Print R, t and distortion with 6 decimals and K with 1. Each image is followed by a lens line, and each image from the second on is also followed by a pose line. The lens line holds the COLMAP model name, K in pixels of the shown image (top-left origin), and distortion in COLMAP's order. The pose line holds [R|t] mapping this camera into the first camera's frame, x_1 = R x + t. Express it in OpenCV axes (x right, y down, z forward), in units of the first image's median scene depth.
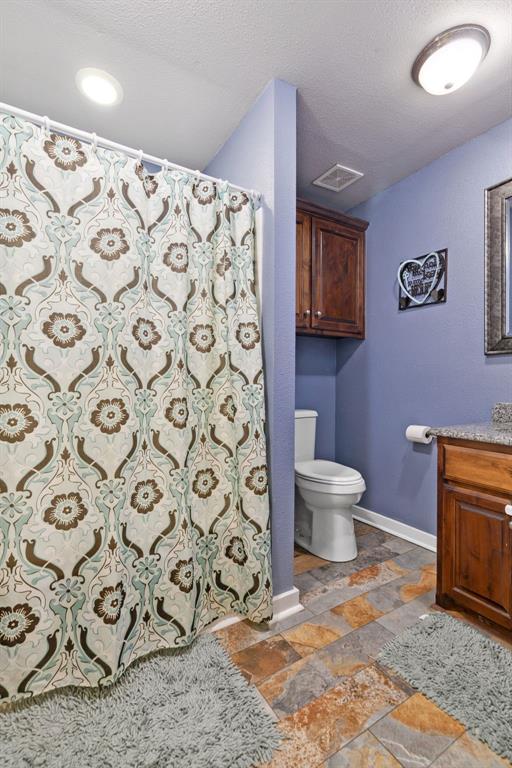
lens RADIAL K [[349.1, 0, 253.4], [0, 349.1, 380.2], [0, 0, 1]] dist [0.012388, -0.004024]
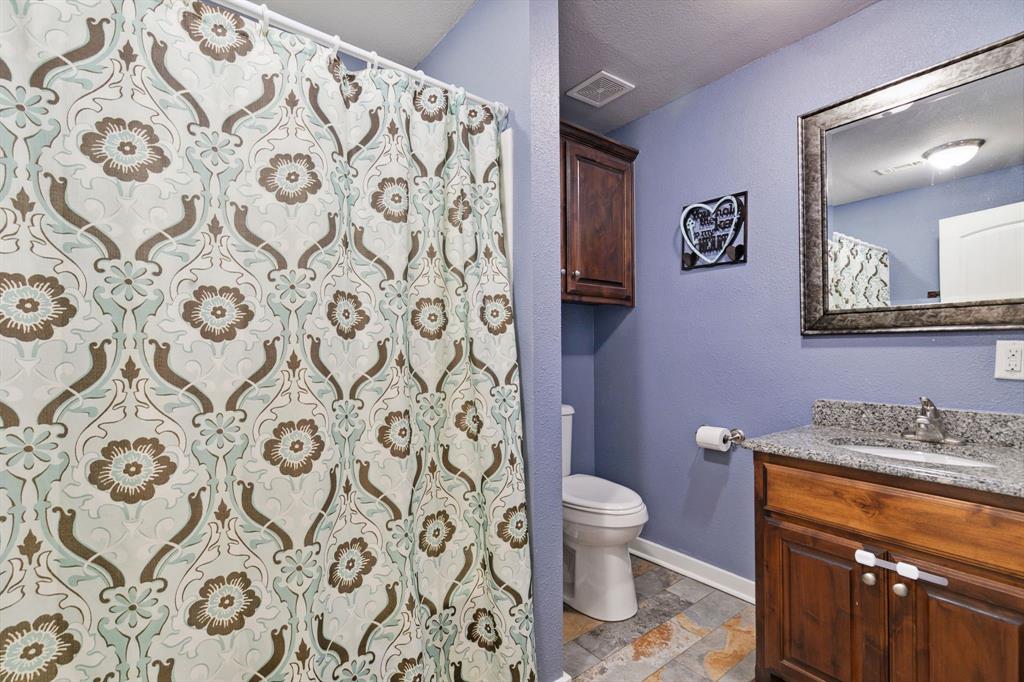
lens RADIAL K [[465.4, 0, 515.1], [0, 465.4, 346.9], [0, 0, 1]] dist [0.012388, -0.004024]
pose [[0.993795, -0.006923, 0.111008, -0.086152], [0.007055, 0.999975, -0.000798, -0.065714], [-0.111000, 0.001576, 0.993819, 0.087028]]
